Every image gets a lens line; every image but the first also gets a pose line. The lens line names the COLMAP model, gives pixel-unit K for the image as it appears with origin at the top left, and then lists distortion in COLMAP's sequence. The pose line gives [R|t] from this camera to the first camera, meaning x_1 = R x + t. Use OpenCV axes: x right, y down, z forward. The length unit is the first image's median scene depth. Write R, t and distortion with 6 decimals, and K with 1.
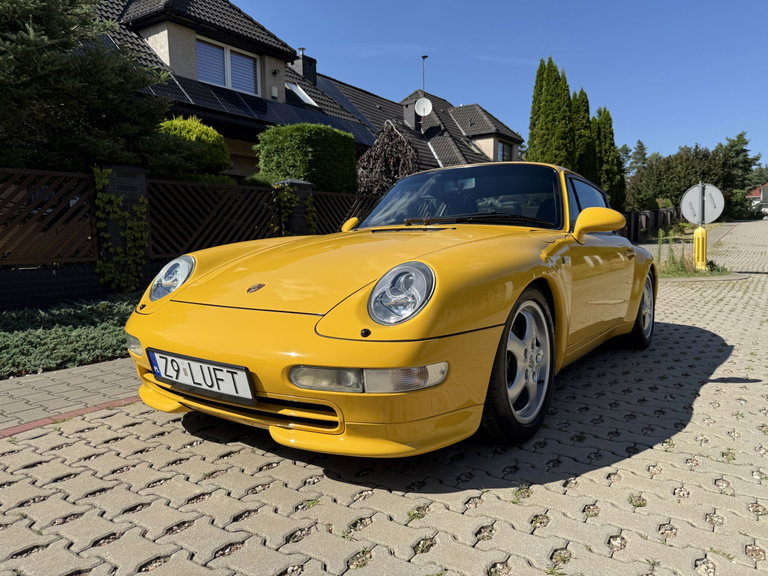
lens RADIAL K [[549.1, 0, 385.0], [0, 549.1, 284.2], [0, 0, 1]] dist [0.003602, -0.011532]
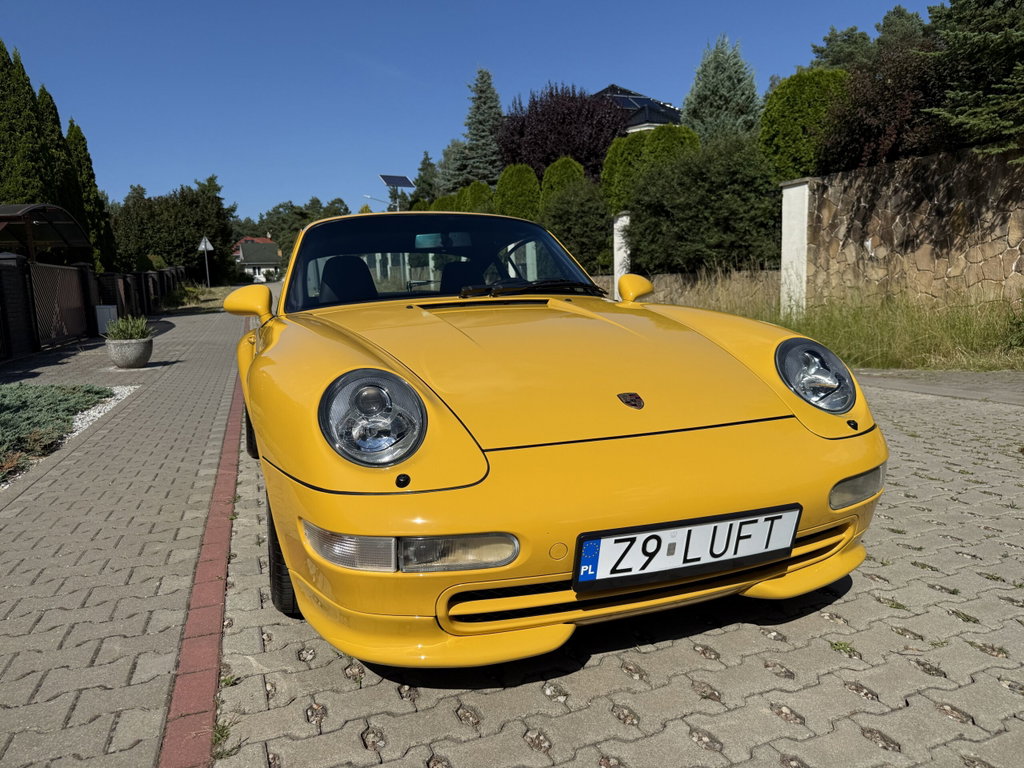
lens RADIAL K [[732.2, 0, 511.8], [0, 732.2, 384.9], [0, 0, 1]] dist [0.003602, -0.011532]
pose [[0.576455, -0.121396, 0.808061, -0.569254], [0.104202, 0.991750, 0.074656, -0.050888], [-0.810457, 0.041166, 0.584349, 0.349503]]
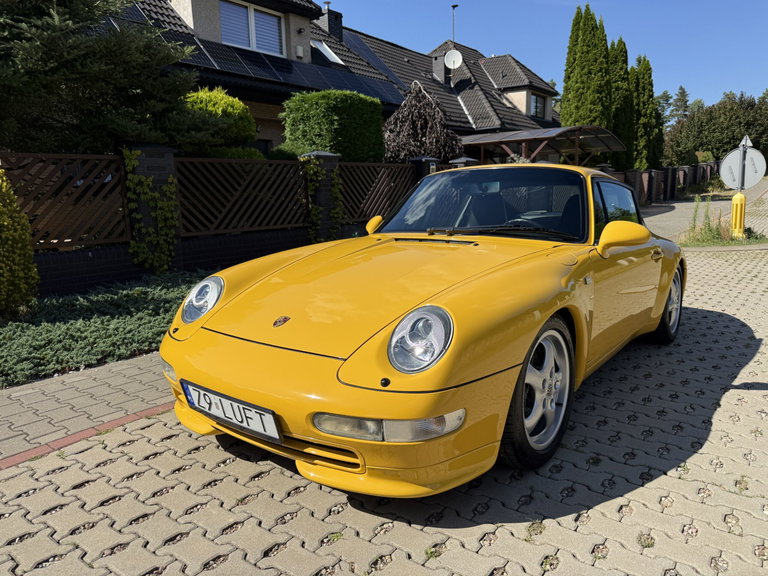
lens RADIAL K [[549.1, 0, 387.8], [0, 549.1, 285.5], [0, 0, 1]] dist [0.003602, -0.011532]
pose [[0.998888, 0.000435, -0.047149, 0.008339], [0.003593, 0.996347, 0.085324, -0.084210], [0.047014, -0.085399, 0.995237, -0.010108]]
